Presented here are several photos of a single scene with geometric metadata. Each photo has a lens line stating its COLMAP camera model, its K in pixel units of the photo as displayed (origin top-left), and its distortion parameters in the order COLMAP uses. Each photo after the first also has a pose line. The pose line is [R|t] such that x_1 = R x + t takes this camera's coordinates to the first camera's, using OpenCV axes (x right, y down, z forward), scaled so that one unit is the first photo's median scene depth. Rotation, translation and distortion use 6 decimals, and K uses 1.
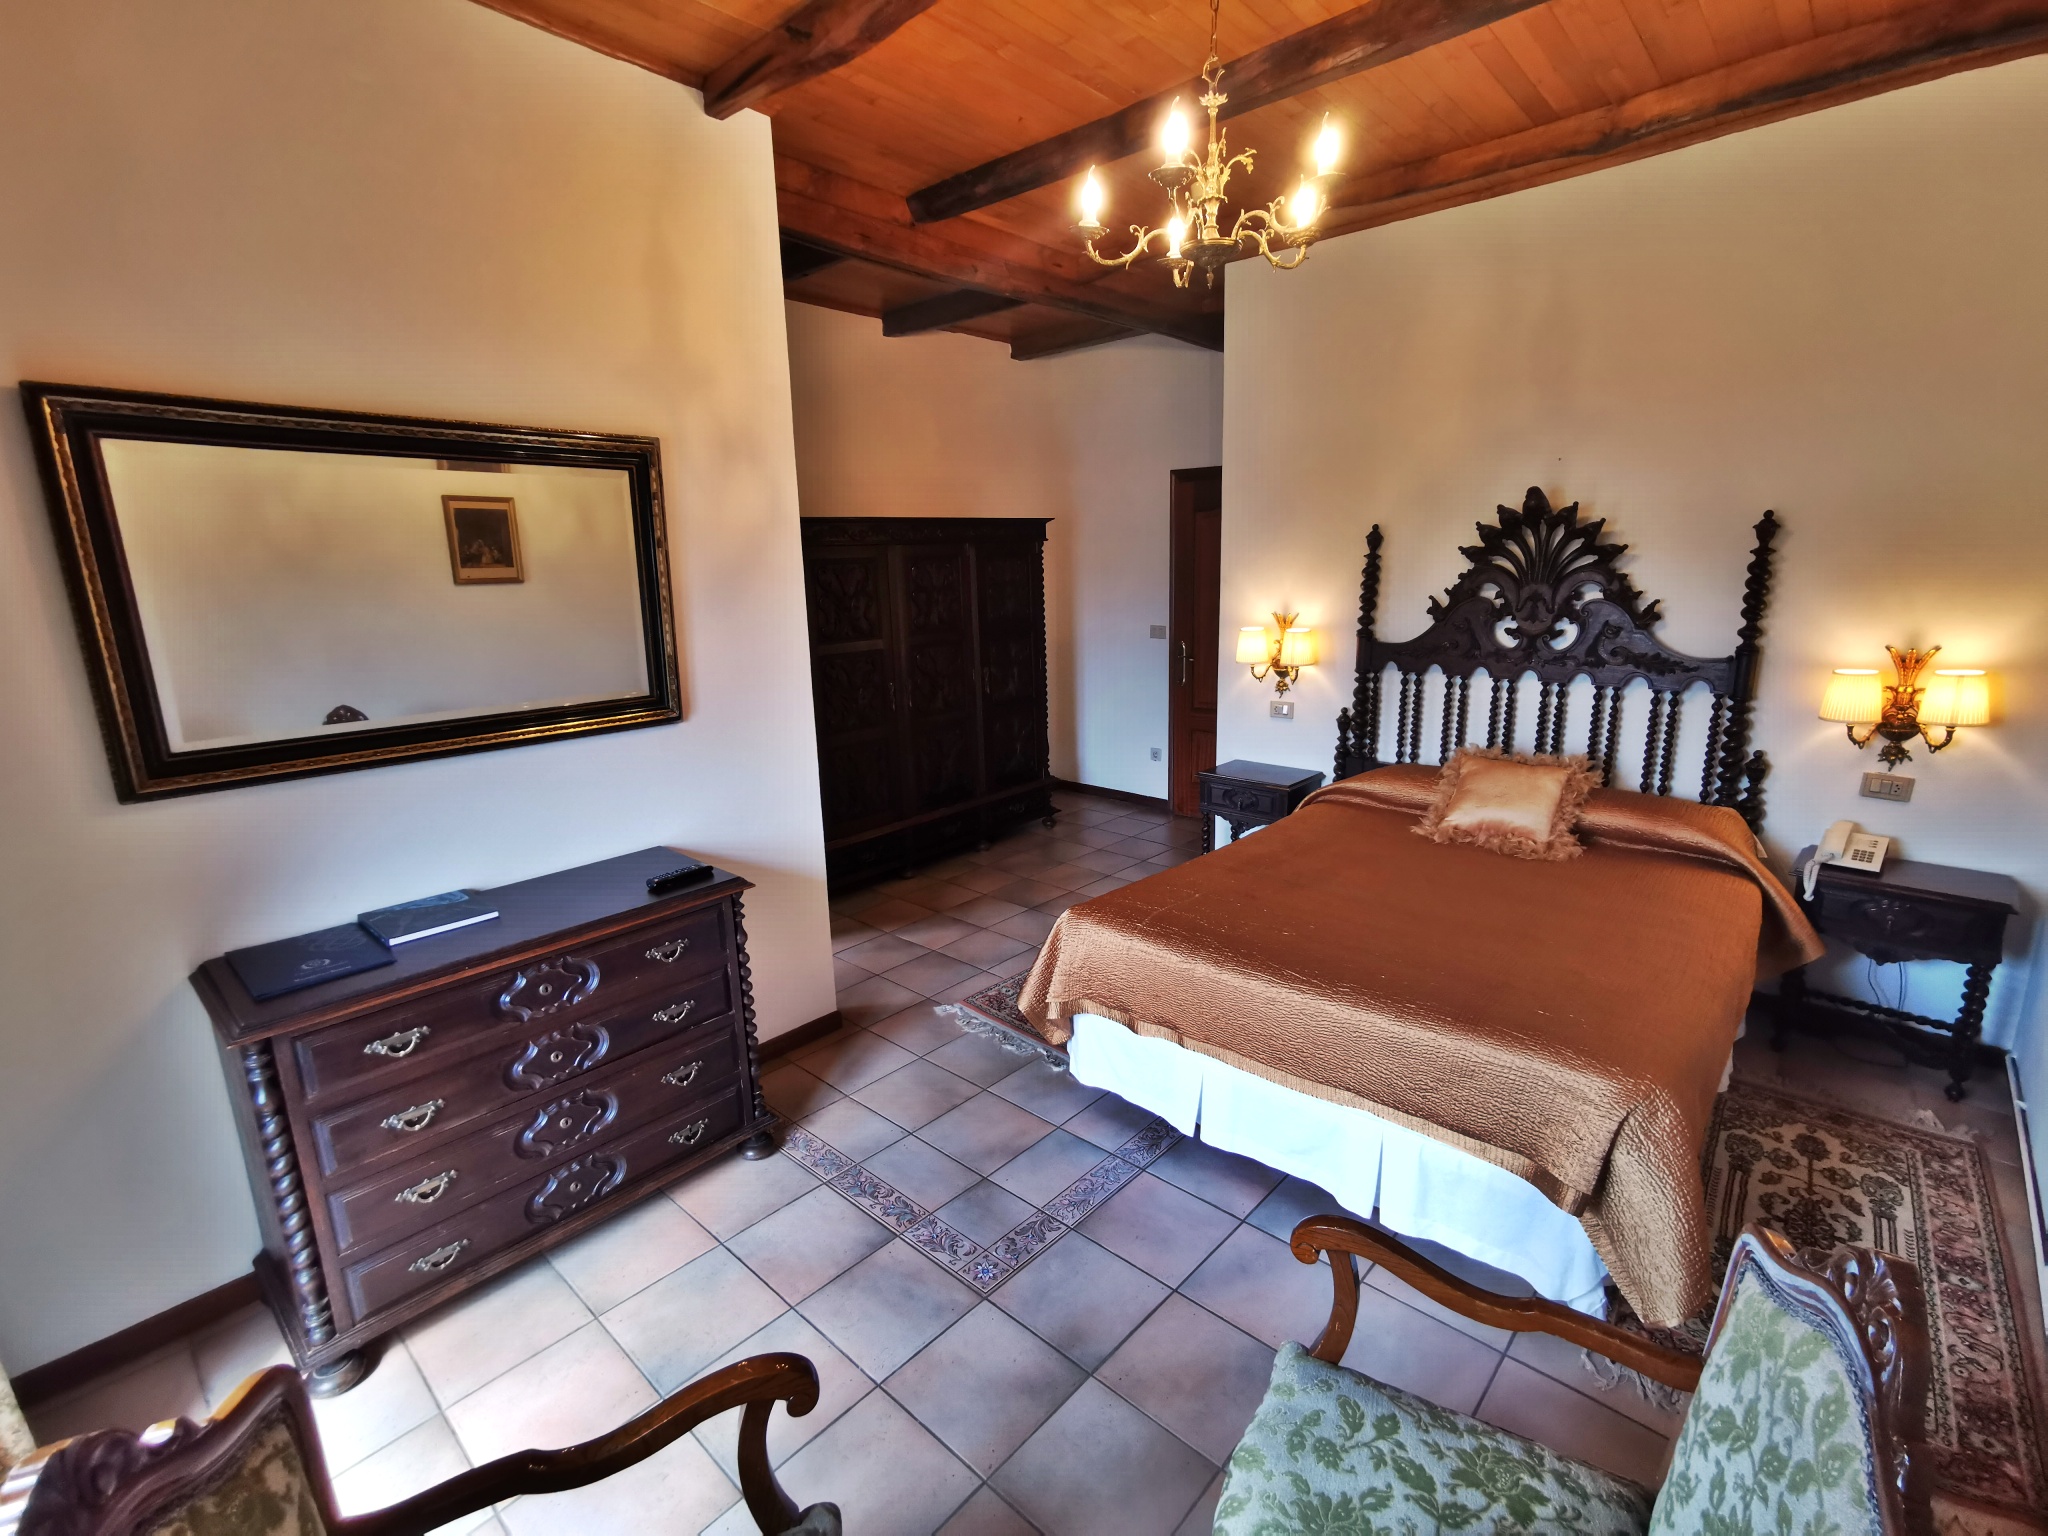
lens RADIAL K [[940.1, 0, 1024.0], [0, 940.1, 768.0], [0, 0, 1]] dist [-0.027292, 0.026835]
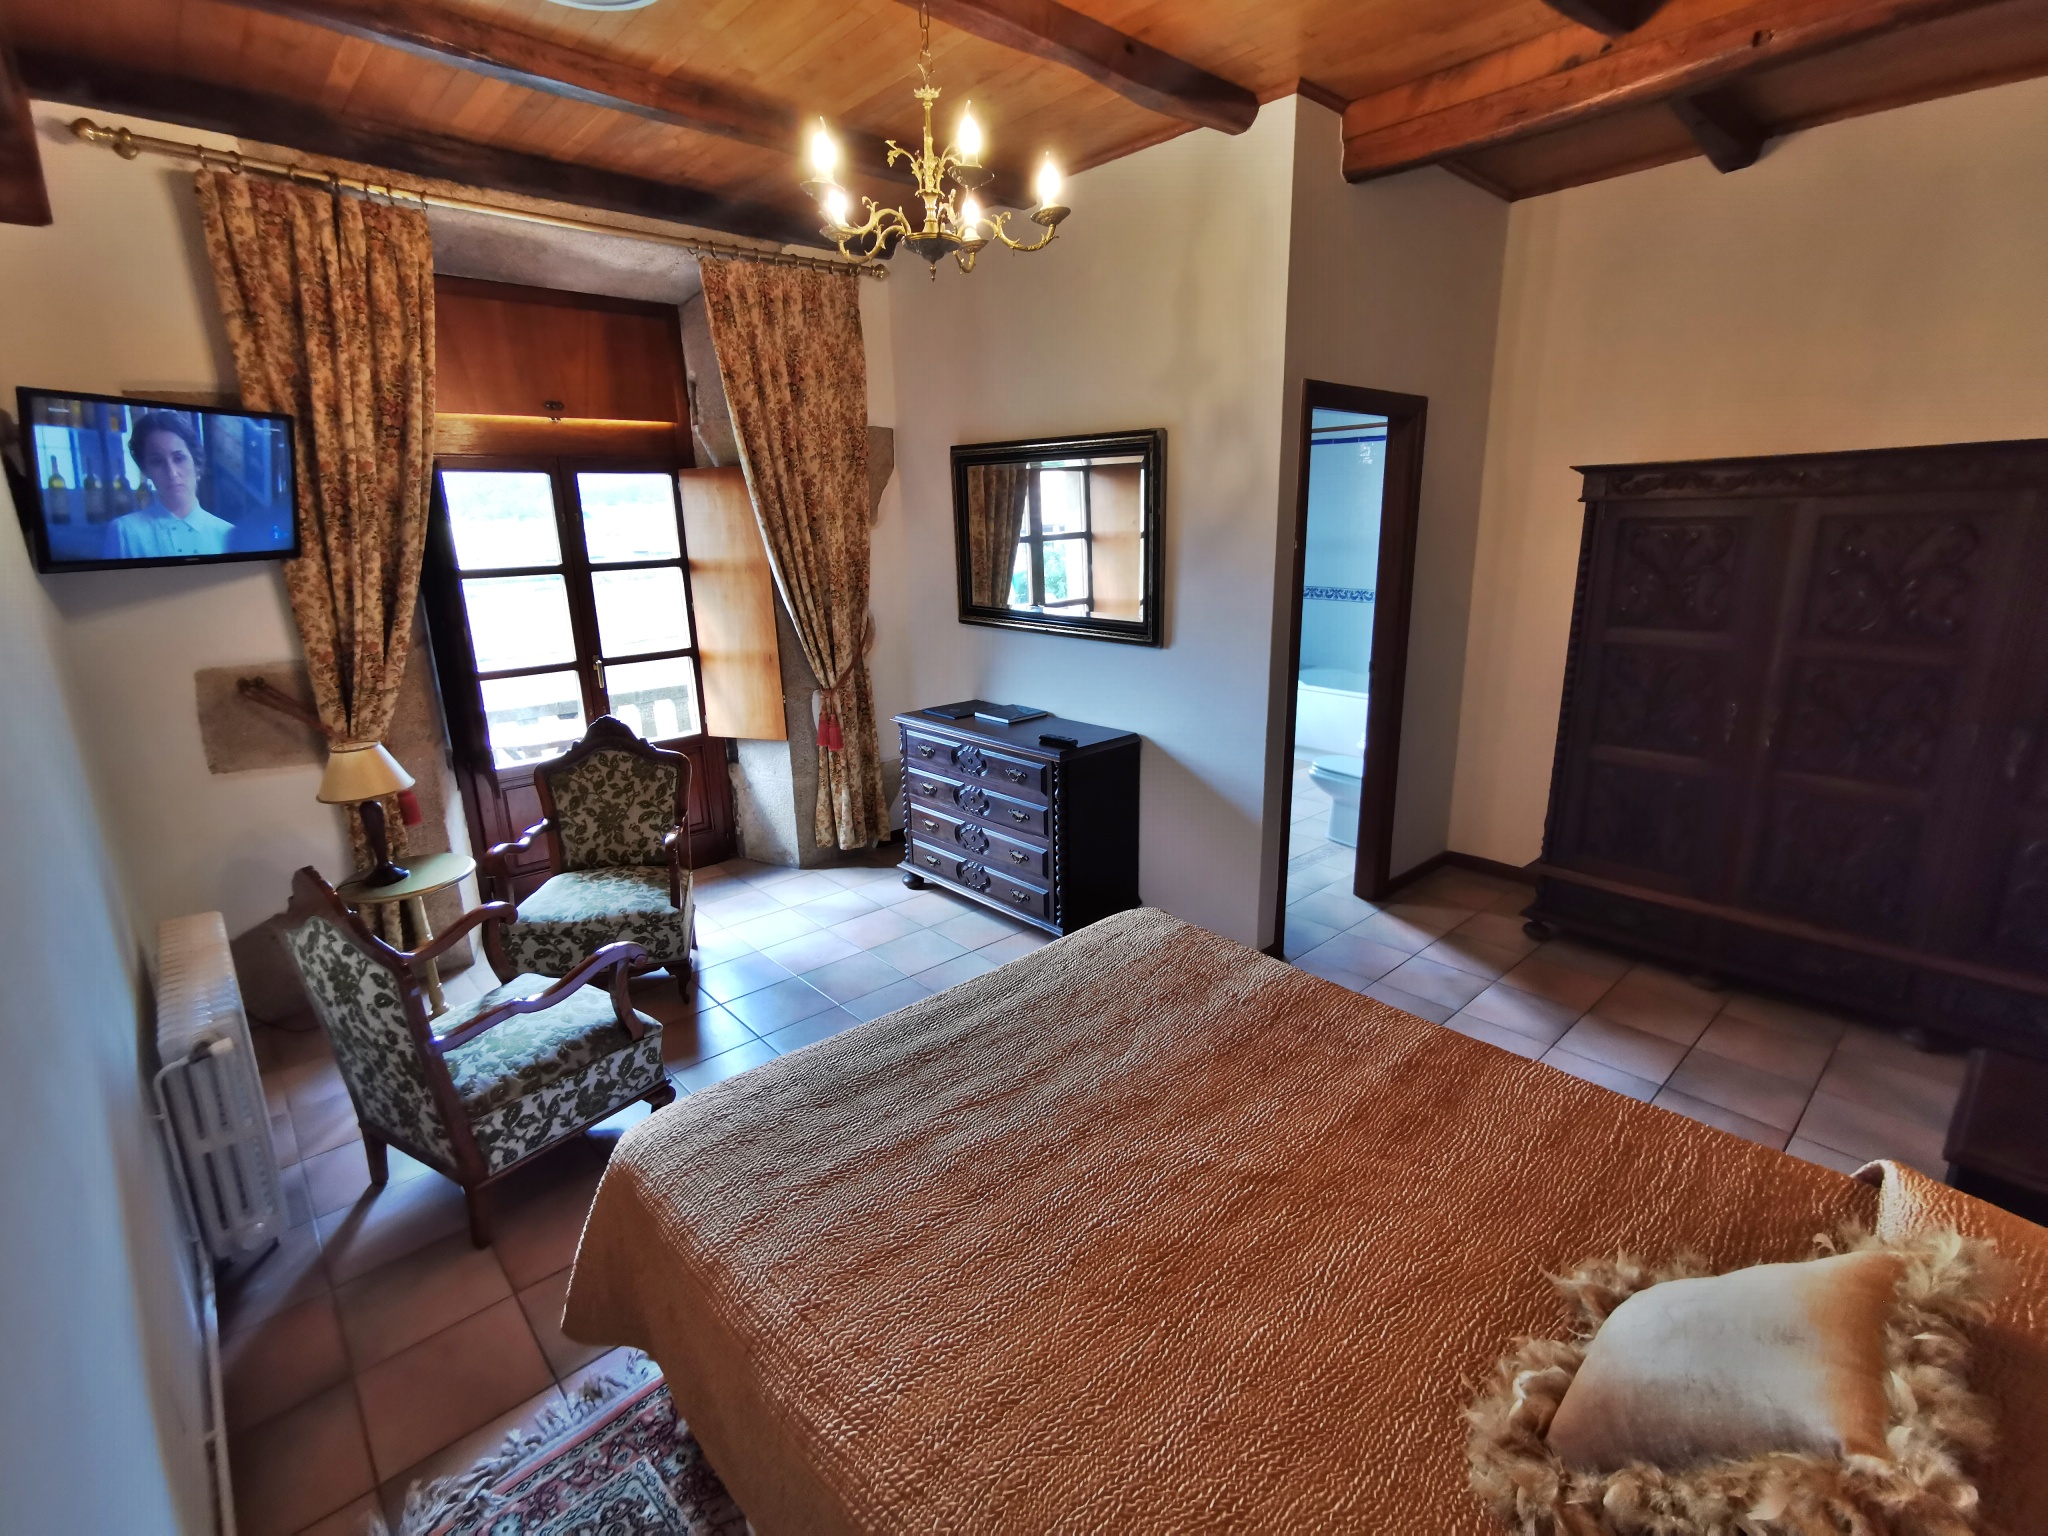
lens RADIAL K [[940.1, 0, 1024.0], [0, 940.1, 768.0], [0, 0, 1]] dist [-0.027292, 0.026835]
pose [[-0.094705, 0.285526, -0.953680, 0.963135], [-0.197702, 0.933510, 0.299120, -0.251307], [0.975677, 0.216872, -0.031959, 0.908009]]
